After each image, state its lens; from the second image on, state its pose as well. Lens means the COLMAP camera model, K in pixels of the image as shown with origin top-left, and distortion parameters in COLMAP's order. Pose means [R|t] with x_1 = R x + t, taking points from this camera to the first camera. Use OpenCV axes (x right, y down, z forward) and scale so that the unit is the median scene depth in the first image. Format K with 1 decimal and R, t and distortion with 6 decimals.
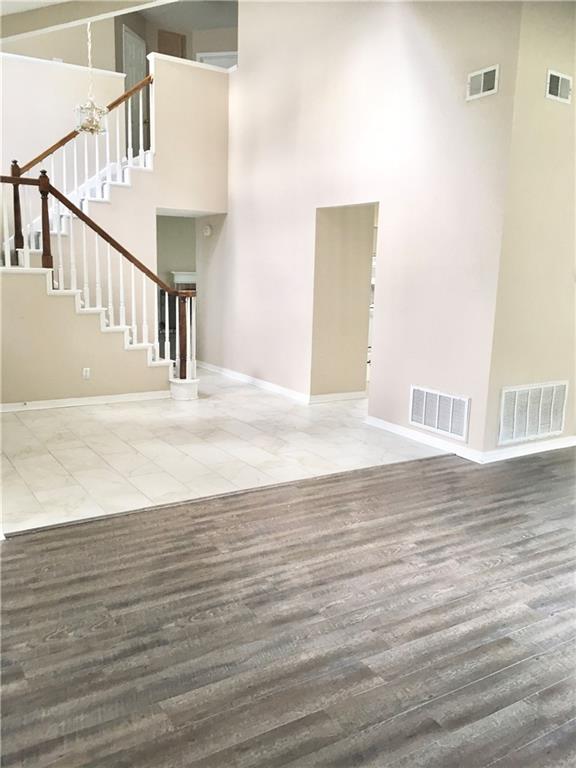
lens RADIAL K [[648.2, 0, 286.9], [0, 648.2, 387.3], [0, 0, 1]] dist [0.083017, -0.107313]
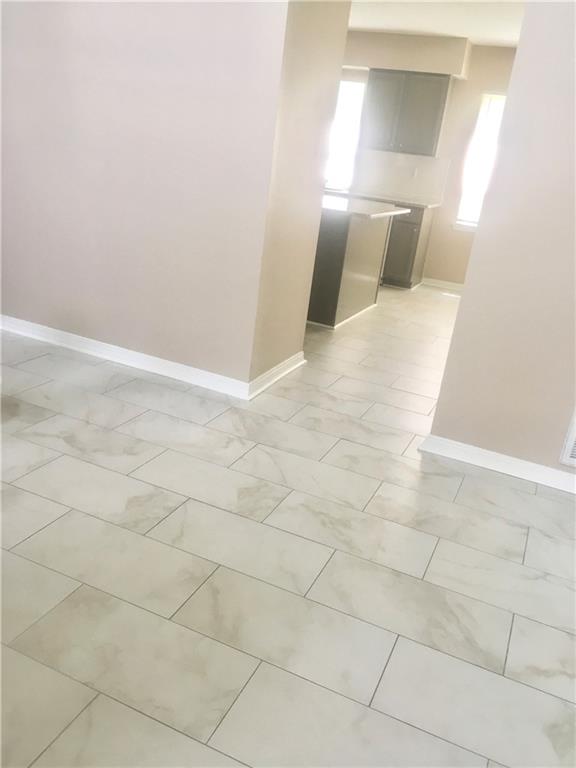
lens RADIAL K [[648.2, 0, 286.9], [0, 648.2, 387.3], [0, 0, 1]] dist [0.083017, -0.107313]
pose [[0.825106, -0.124575, 0.551072, -0.212226], [0.001789, 0.975959, 0.217946, -0.091253], [-0.564975, -0.178843, 0.805493, 0.581628]]
